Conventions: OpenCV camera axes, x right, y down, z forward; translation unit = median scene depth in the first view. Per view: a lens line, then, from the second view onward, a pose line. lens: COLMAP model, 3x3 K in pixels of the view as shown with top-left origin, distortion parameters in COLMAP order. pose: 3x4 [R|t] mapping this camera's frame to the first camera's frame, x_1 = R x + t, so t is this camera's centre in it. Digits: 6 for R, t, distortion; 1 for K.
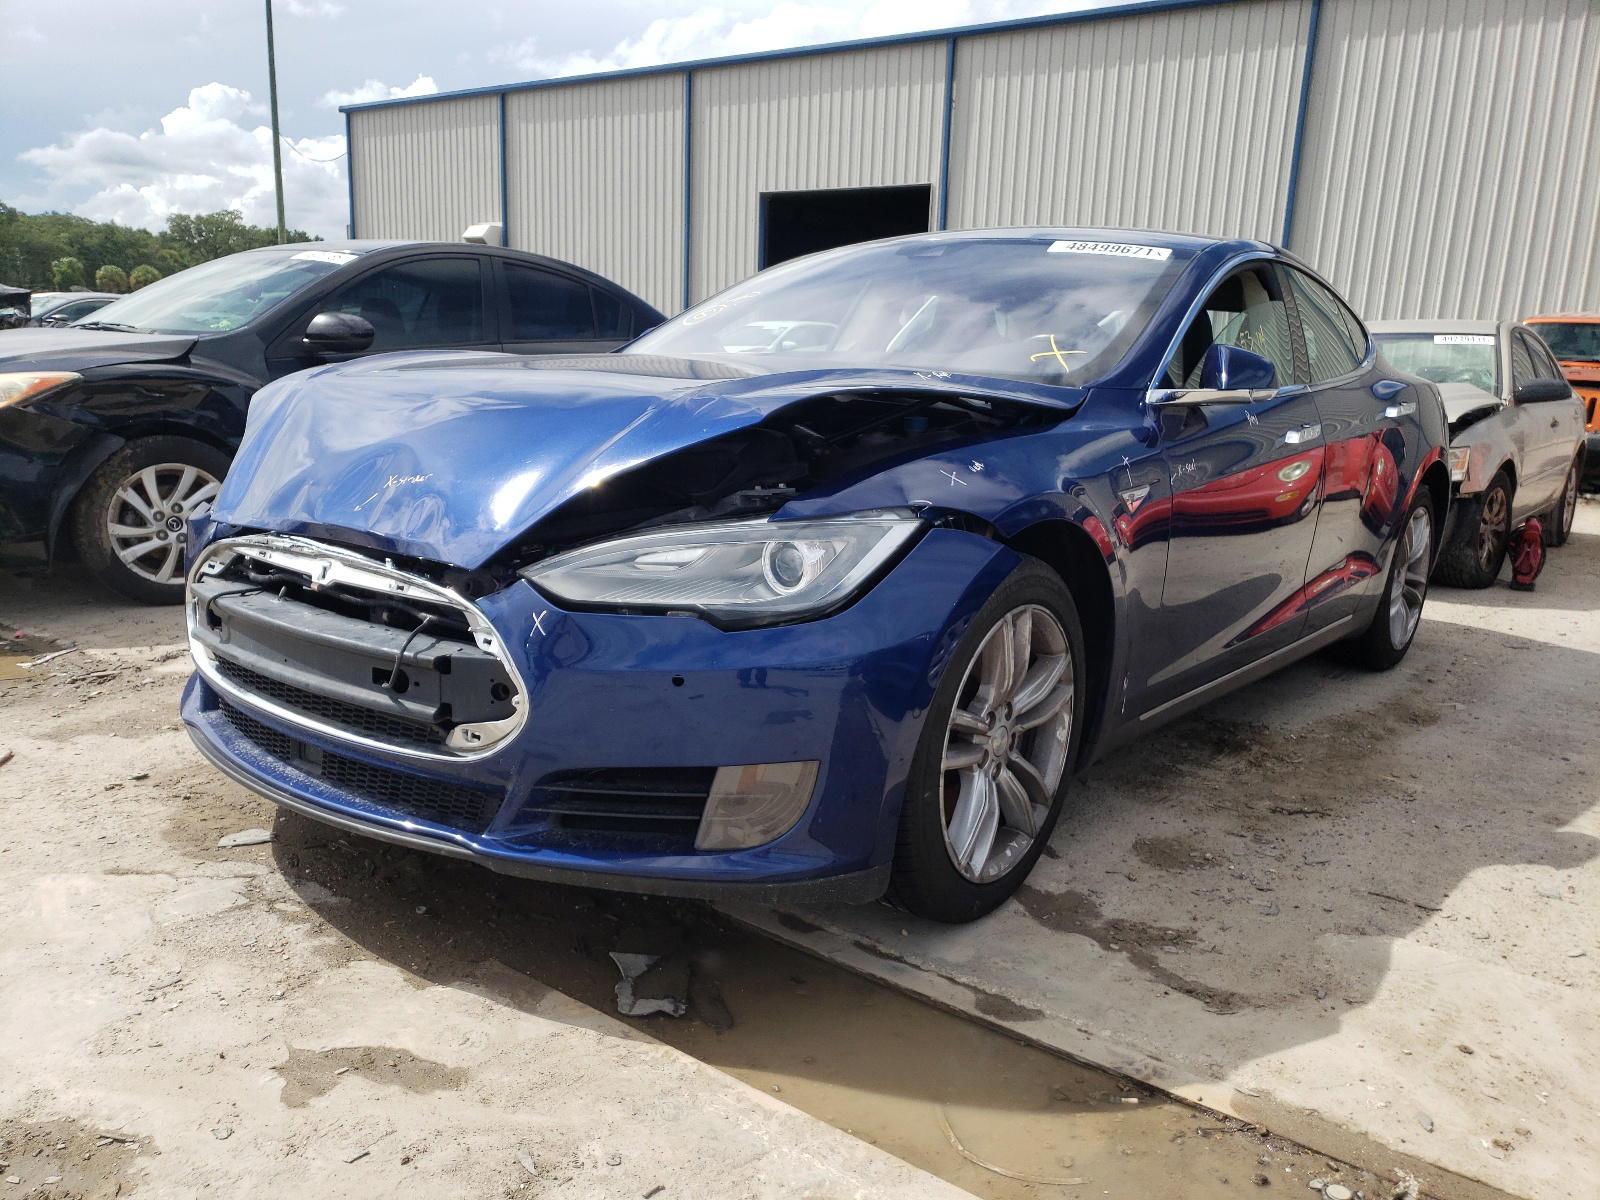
lens RADIAL K [[1278.4, 0, 830.1], [0, 1278.4, 599.5], [0, 0, 1]] dist [0.017781, -0.003747]
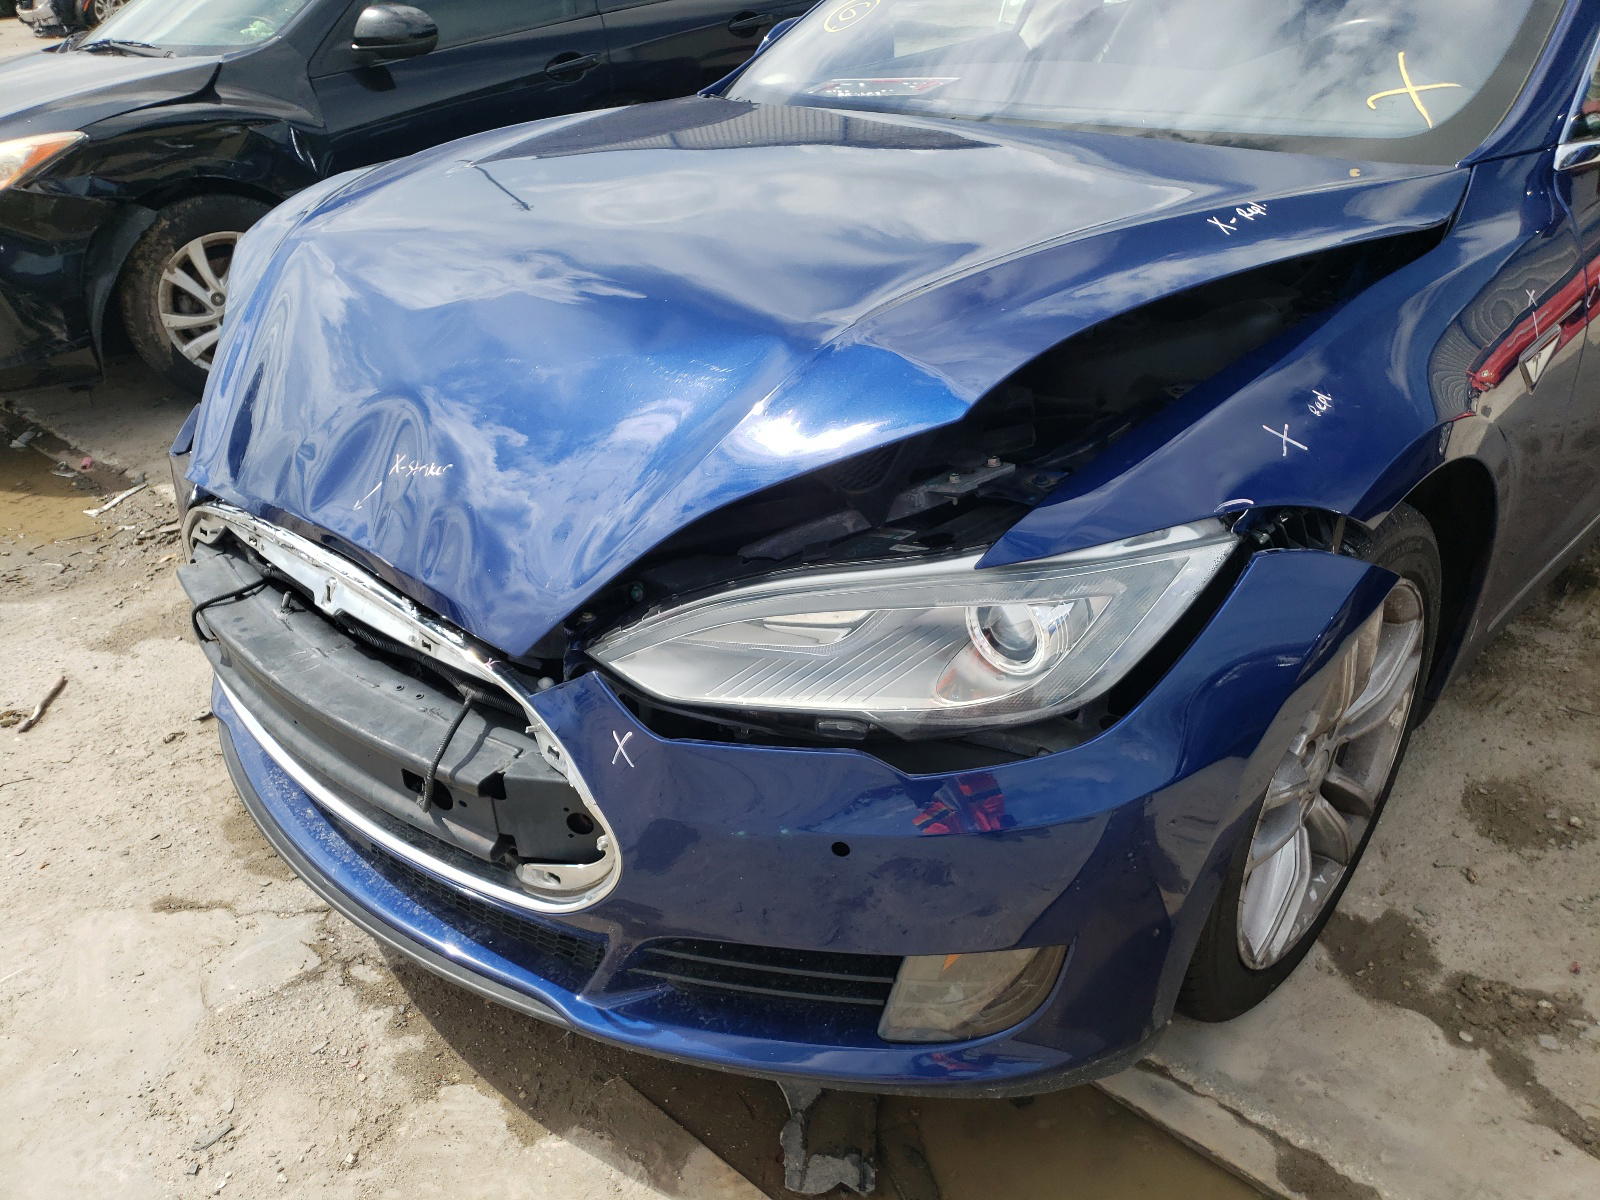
lens RADIAL K [[1278.4, 0, 830.1], [0, 1278.4, 599.5], [0, 0, 1]] dist [0.017781, -0.003747]
pose [[0.990905, -0.012313, -0.133998, -0.031070], [0.053039, 0.950926, 0.304839, -0.199721], [0.123668, -0.309174, 0.942930, 0.353947]]
